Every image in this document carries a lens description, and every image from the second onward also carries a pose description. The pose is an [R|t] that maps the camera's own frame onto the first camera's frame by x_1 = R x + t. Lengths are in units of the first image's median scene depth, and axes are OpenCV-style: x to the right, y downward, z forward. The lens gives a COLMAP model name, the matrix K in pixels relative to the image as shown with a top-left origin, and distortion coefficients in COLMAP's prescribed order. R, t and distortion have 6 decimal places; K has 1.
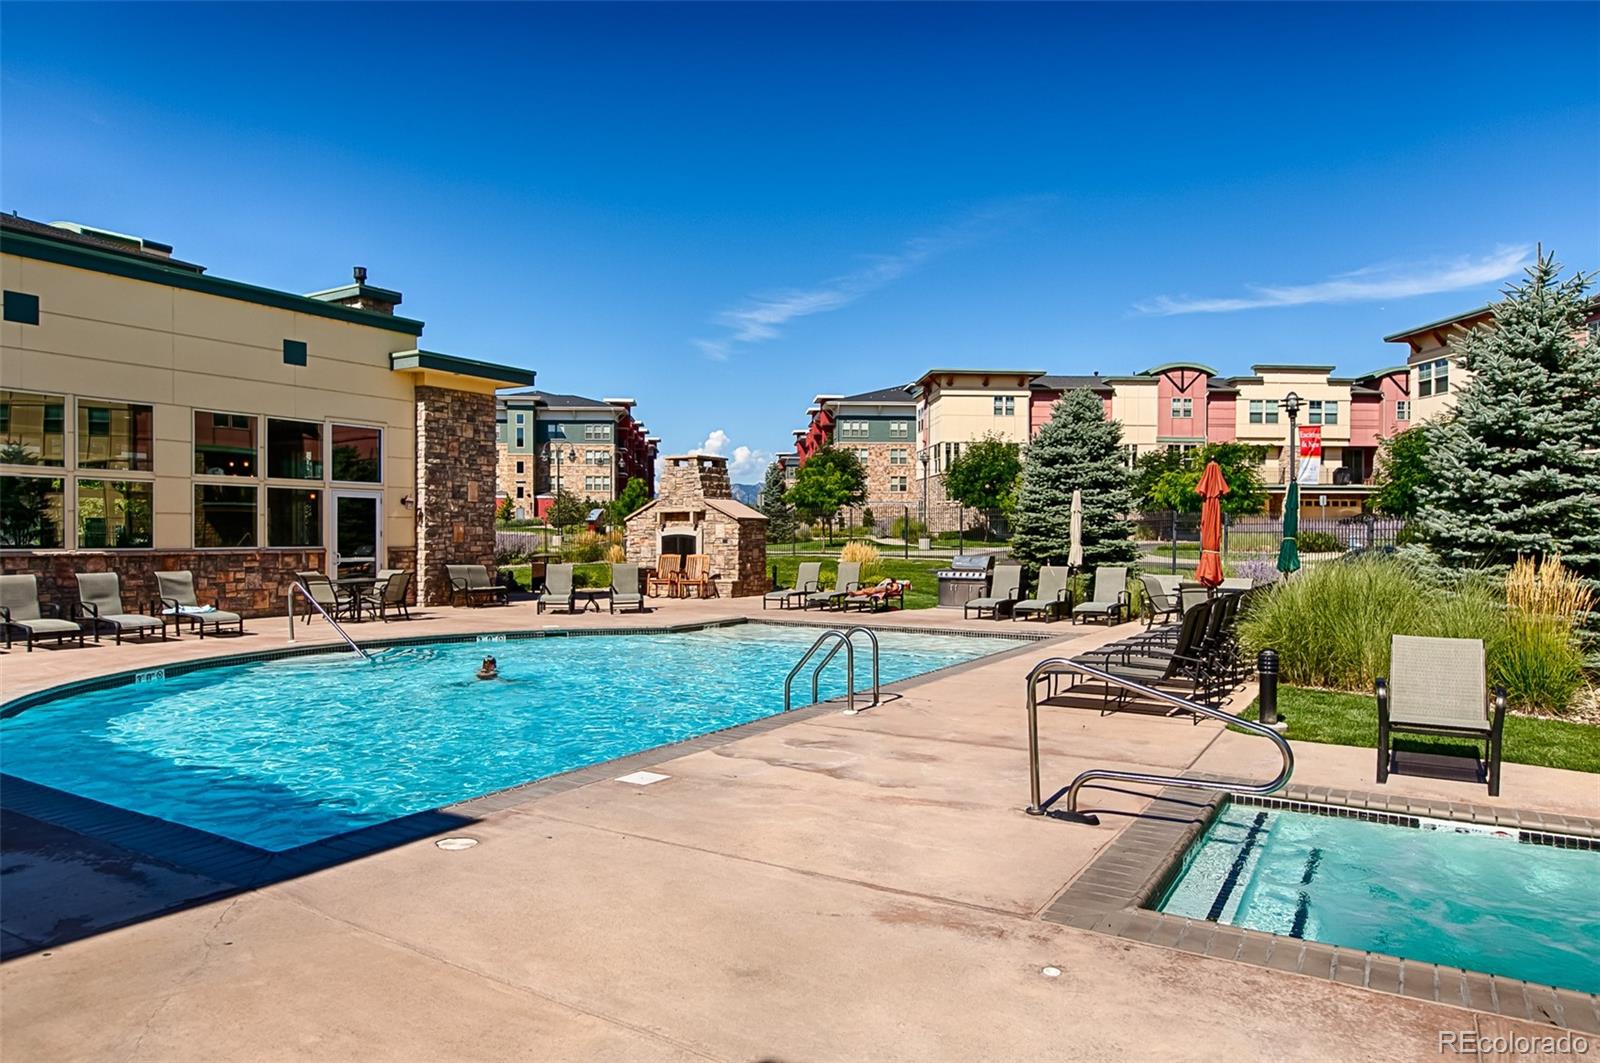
lens RADIAL K [[991.1, 0, 800.0], [0, 991.1, 531.5], [0, 0, 1]] dist [-0.002243, -0.000285]
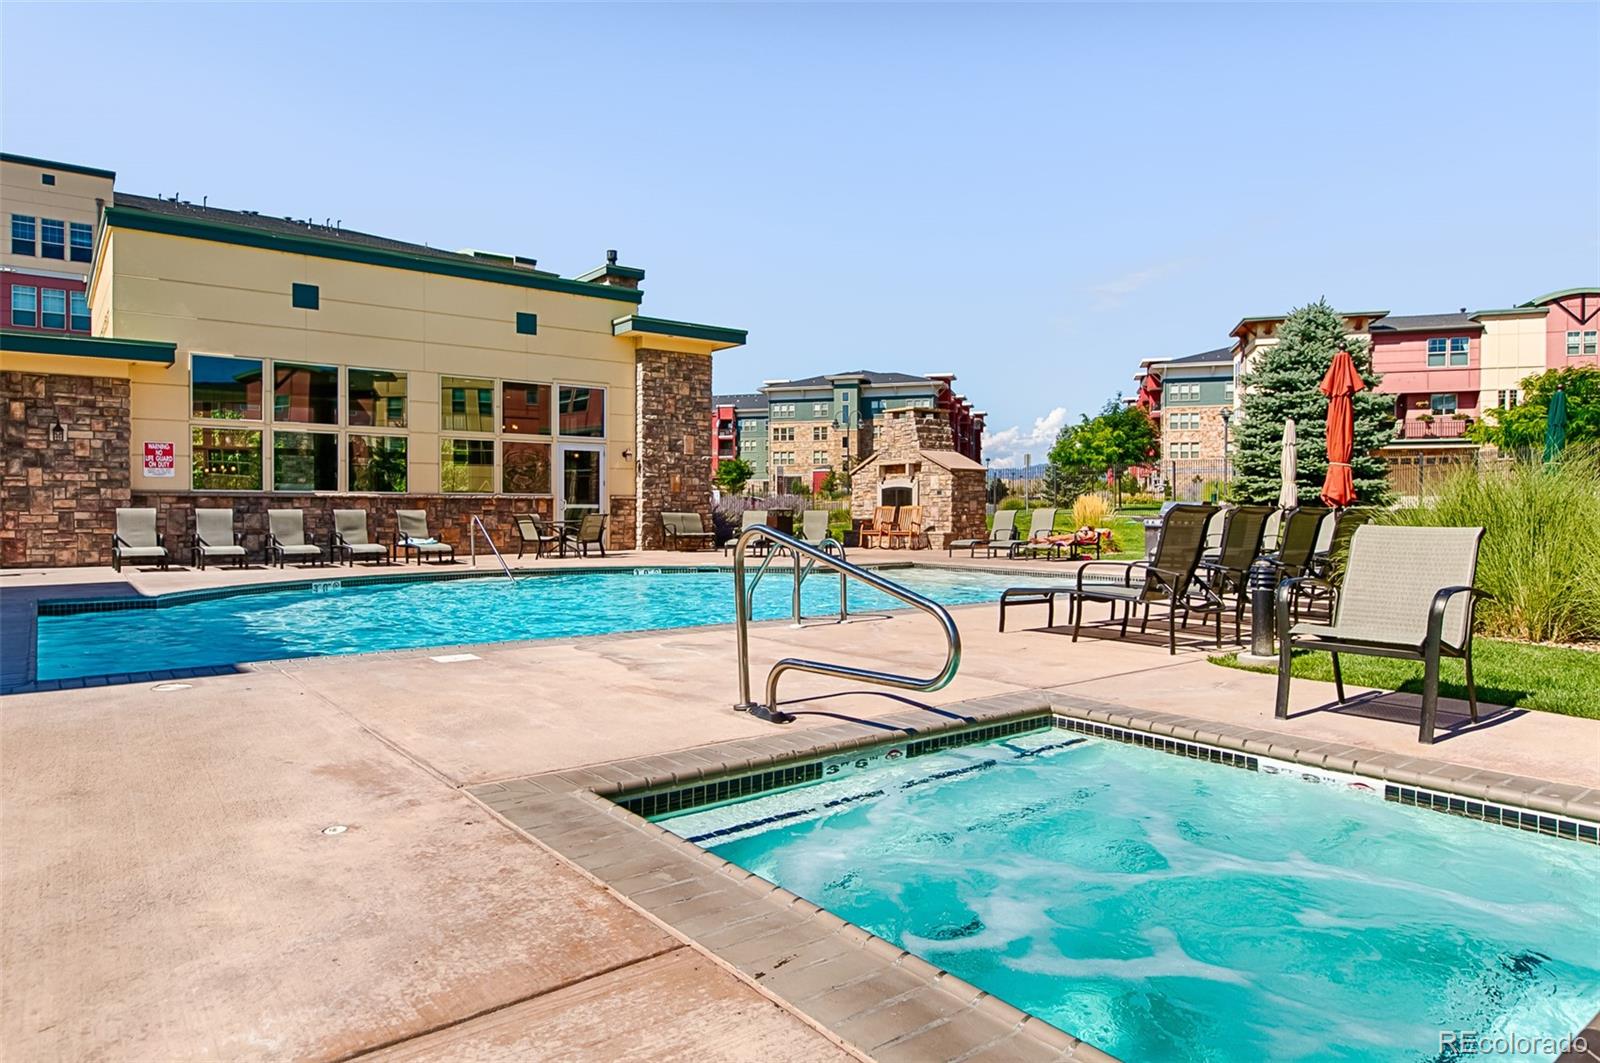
lens RADIAL K [[961.3, 0, 797.6], [0, 961.3, 510.4], [0, 0, 1]] dist [-0.003854, 0.000218]
pose [[0.935597, -0.002231, -0.353063, 0.154966], [0.002920, 0.999995, 0.001417, 0.030656], [0.353058, -0.002357, 0.935598, 0.066910]]
